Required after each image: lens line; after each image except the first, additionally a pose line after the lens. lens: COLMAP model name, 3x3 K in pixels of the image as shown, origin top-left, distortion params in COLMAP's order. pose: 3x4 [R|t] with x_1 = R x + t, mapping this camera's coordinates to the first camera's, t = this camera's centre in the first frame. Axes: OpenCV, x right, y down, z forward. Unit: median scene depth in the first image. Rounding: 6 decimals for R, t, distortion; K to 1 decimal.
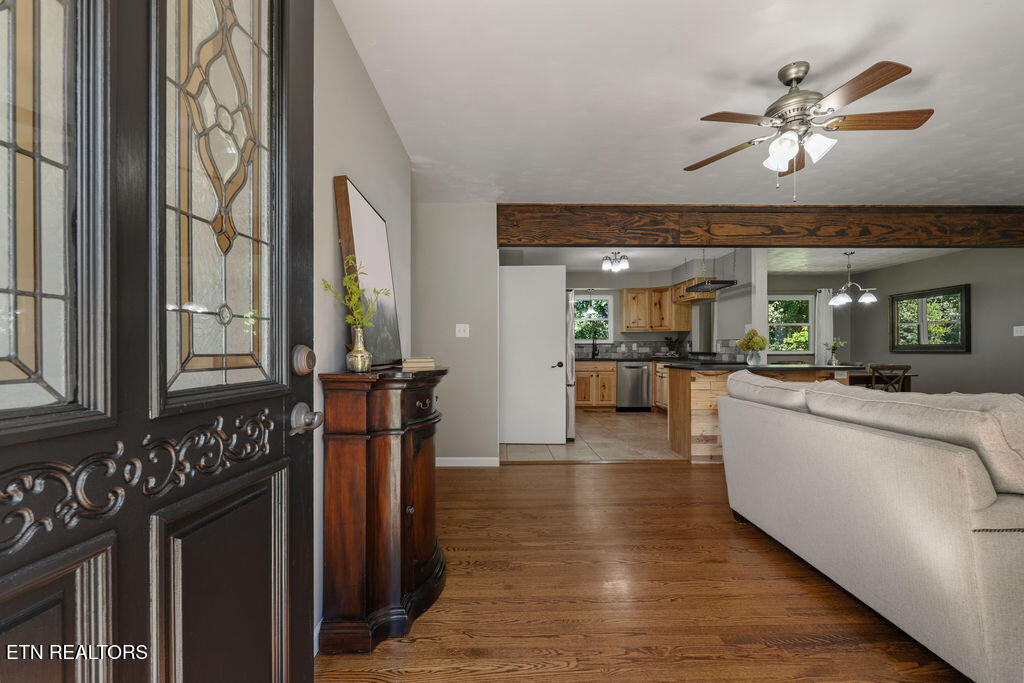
lens RADIAL K [[450.4, 0, 514.1], [0, 450.4, 349.7], [0, 0, 1]] dist [-0.006991, -0.000413]
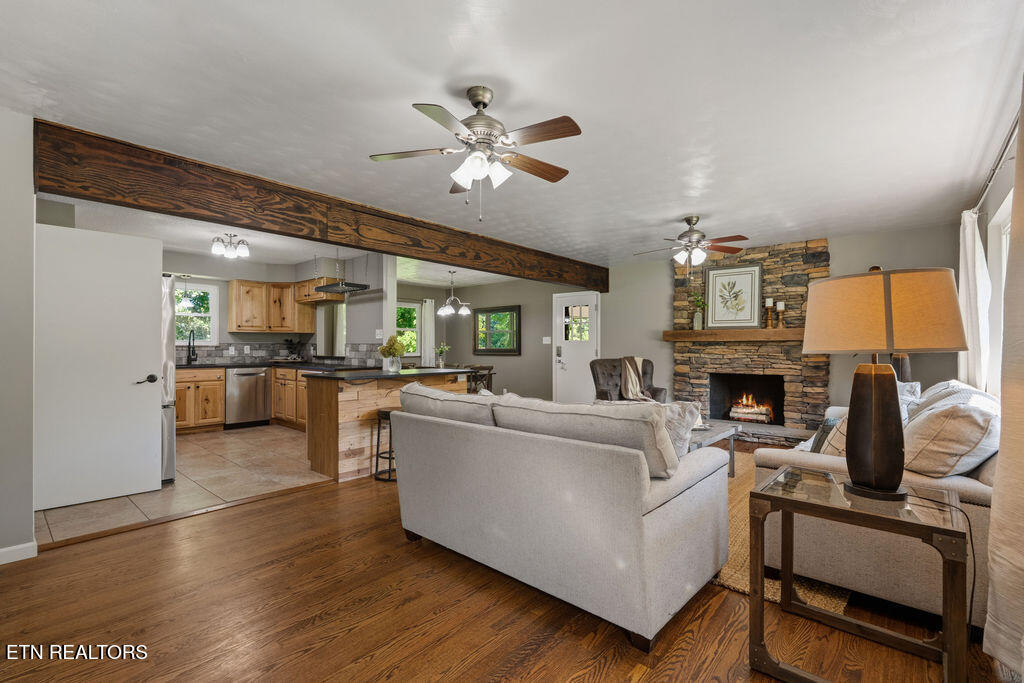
lens RADIAL K [[450.4, 0, 508.0], [0, 450.4, 346.9], [0, 0, 1]] dist [-0.006991, -0.000413]
pose [[0.674097, 0.004592, 0.738628, -0.041280], [-0.002791, 0.999989, -0.003669, -0.016207], [-0.738637, 0.000412, 0.674103, 0.111188]]
